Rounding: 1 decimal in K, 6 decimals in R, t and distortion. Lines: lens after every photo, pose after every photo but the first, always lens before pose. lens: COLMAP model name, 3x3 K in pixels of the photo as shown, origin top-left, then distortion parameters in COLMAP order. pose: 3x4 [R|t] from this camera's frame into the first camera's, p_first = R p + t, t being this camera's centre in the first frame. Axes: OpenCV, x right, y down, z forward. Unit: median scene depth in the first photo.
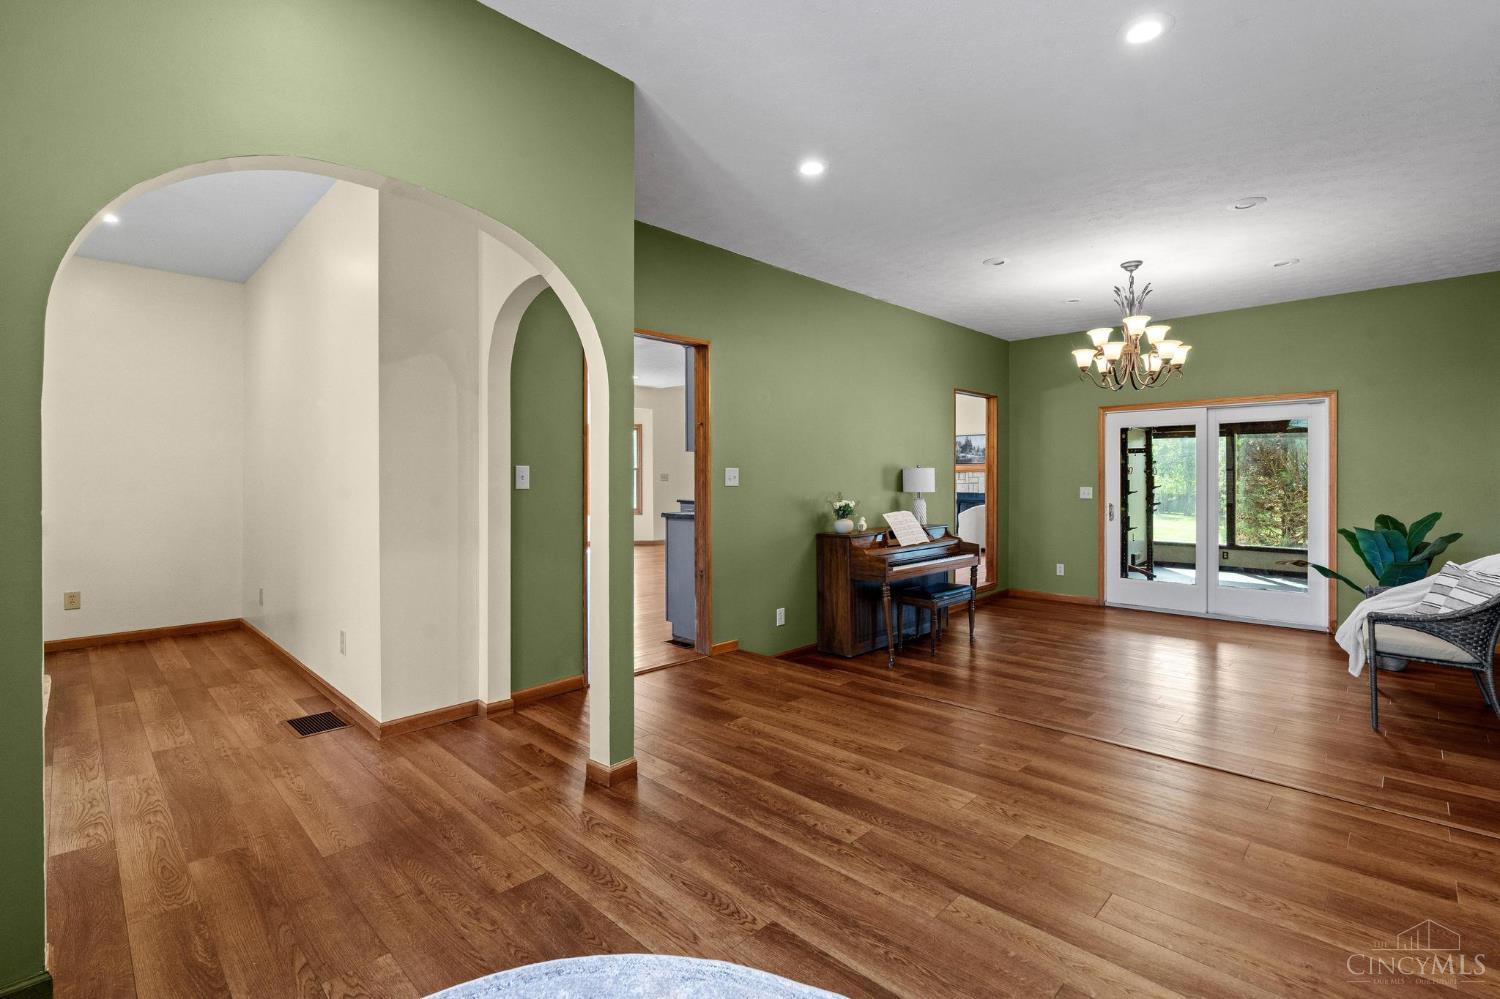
lens RADIAL K [[684.6, 0, 754.1], [0, 684.6, 485.0], [0, 0, 1]] dist [-0.004118, 0.000698]
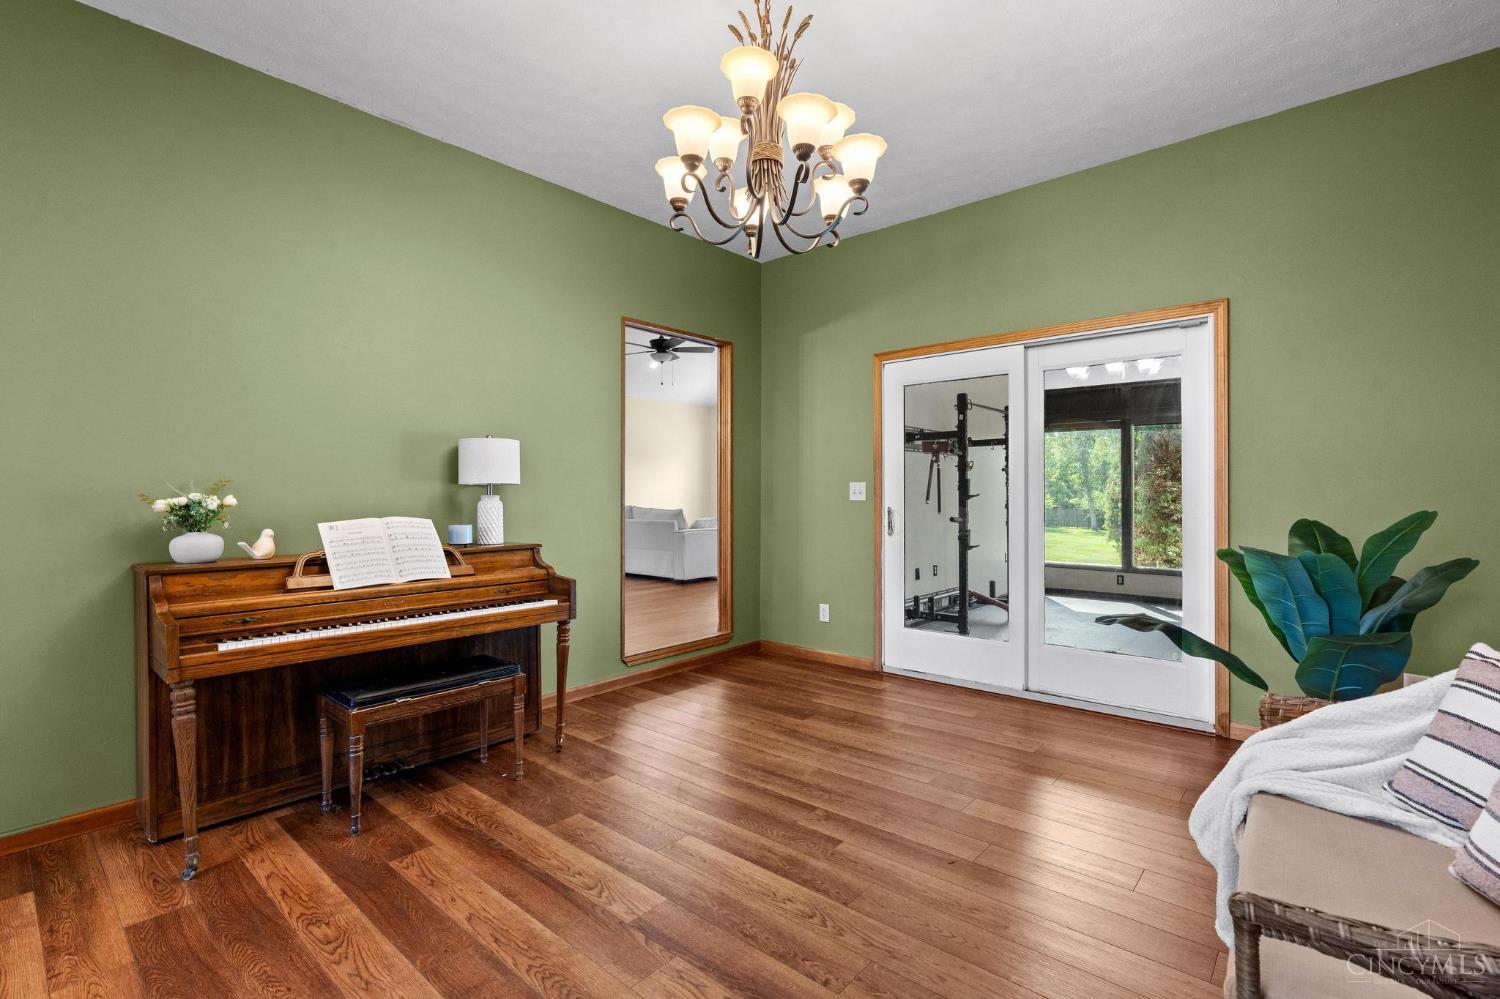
lens RADIAL K [[684.6, 0, 741.1], [0, 684.6, 499.3], [0, 0, 1]] dist [-0.004118, 0.000698]
pose [[0.999031, -0.001665, 0.043986, 0.426684], [0.001911, 0.999983, -0.005559, 0.026219], [-0.043976, 0.005638, 0.999017, 0.455391]]
